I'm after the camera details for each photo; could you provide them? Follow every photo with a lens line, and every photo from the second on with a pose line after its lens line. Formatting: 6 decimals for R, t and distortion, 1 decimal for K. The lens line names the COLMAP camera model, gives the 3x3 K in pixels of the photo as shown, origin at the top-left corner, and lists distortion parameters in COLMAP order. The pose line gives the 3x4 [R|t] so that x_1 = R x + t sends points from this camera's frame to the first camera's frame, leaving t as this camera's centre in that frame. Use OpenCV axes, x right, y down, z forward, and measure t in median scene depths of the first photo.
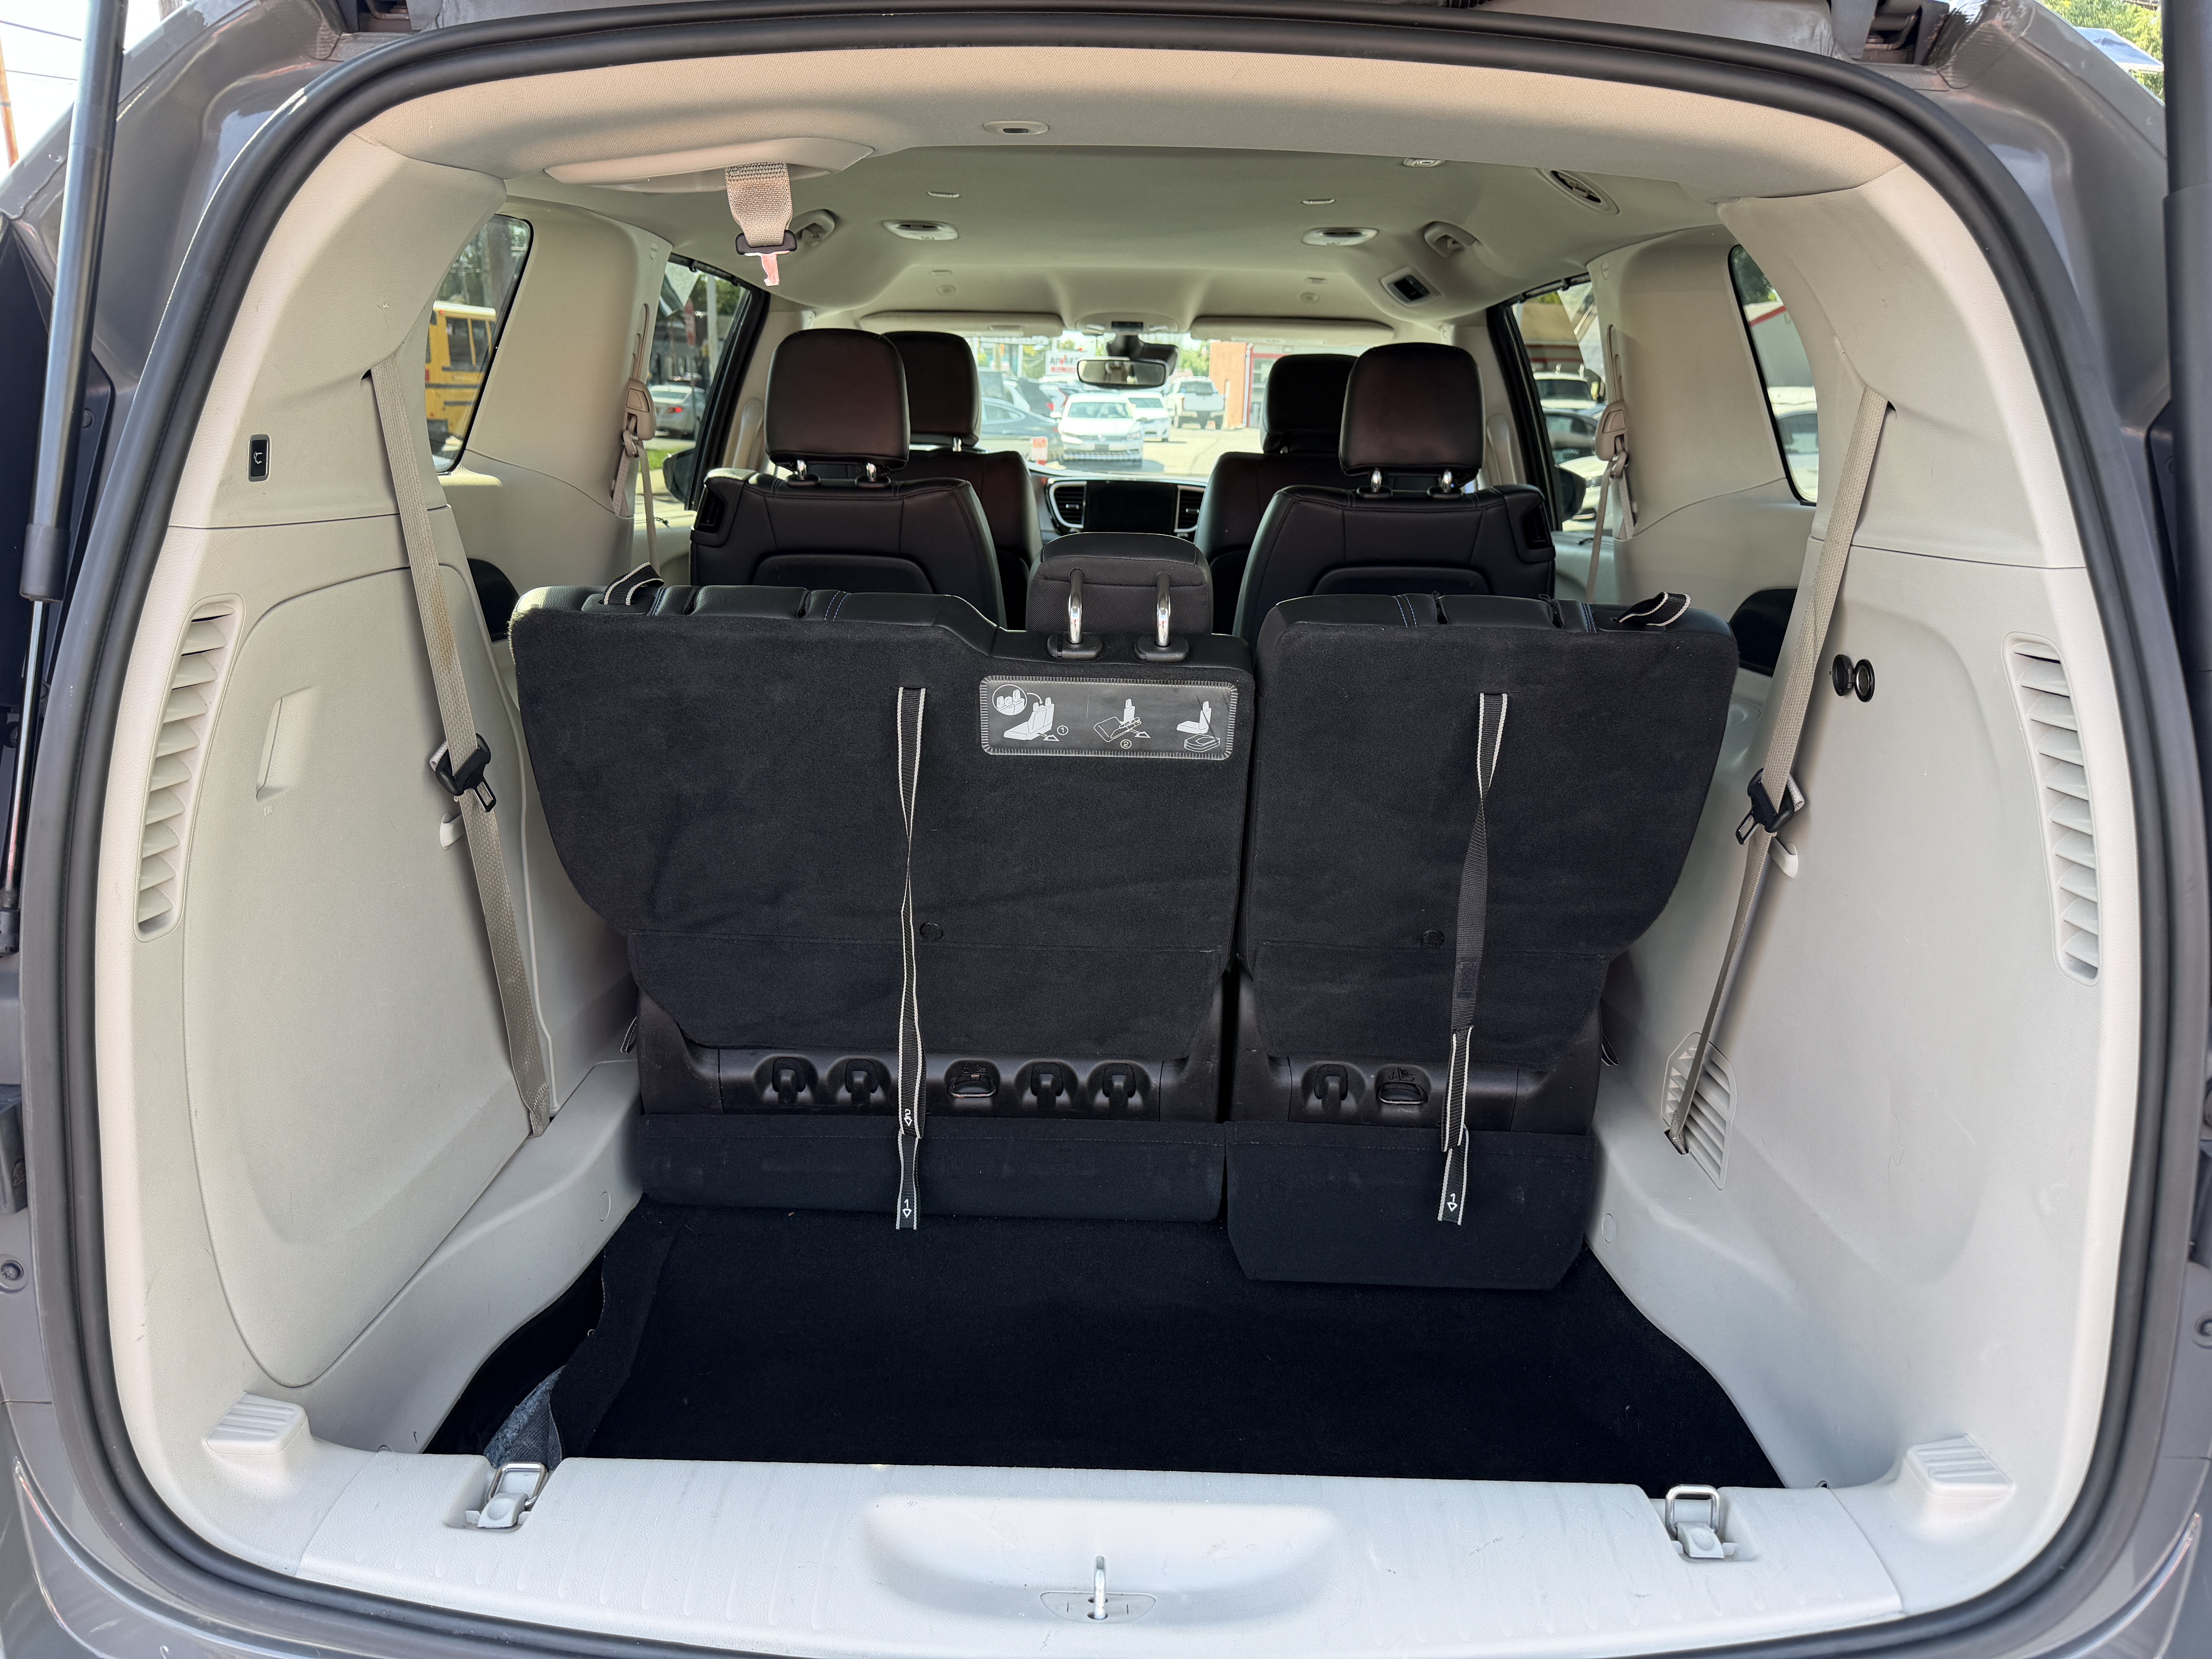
lens RADIAL K [[1567.0, 0, 1102.5], [0, 1567.0, 828.9], [0, 0, 1]] dist [0.260432, -0.526208]
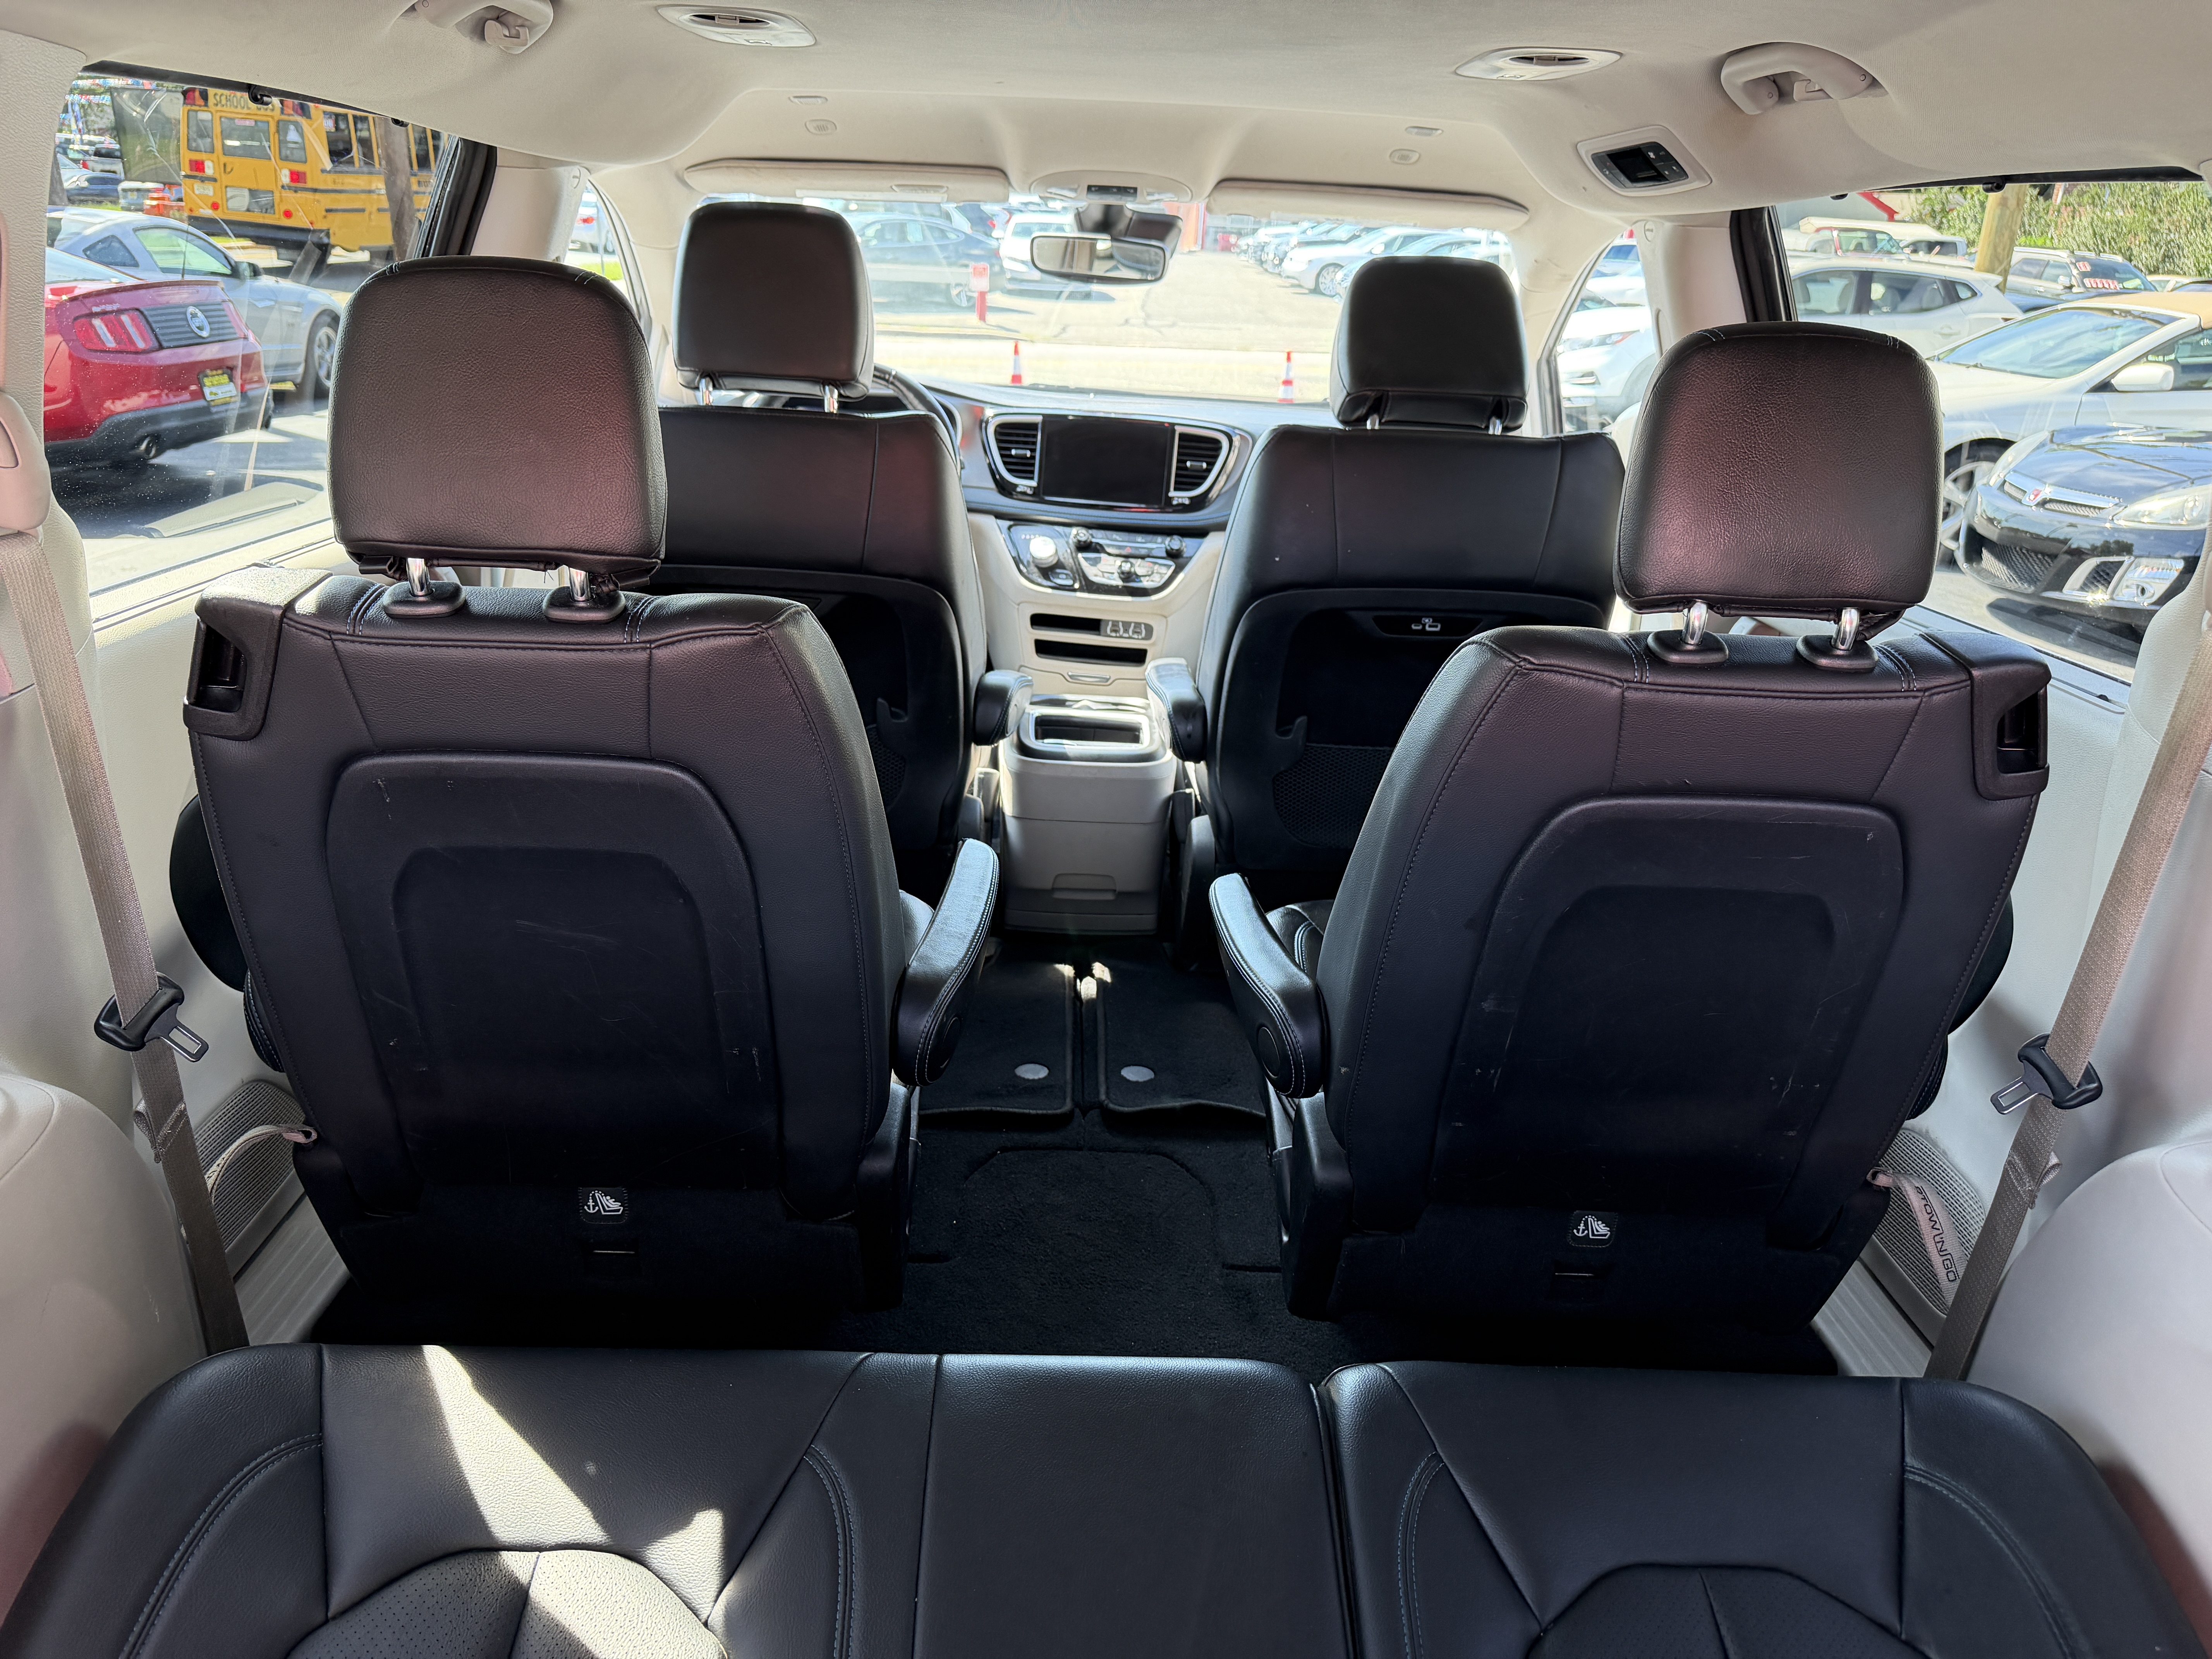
lens RADIAL K [[1558.7, 0, 1106.0], [0, 1558.7, 829.5], [0, 0, 1]] dist [0.069975, -0.098392]
pose [[0.999107, 0.008503, 0.041385, -0.010421], [-0.013120, 0.993553, 0.112606, -0.141048], [-0.040160, -0.113049, 0.992777, 0.373407]]
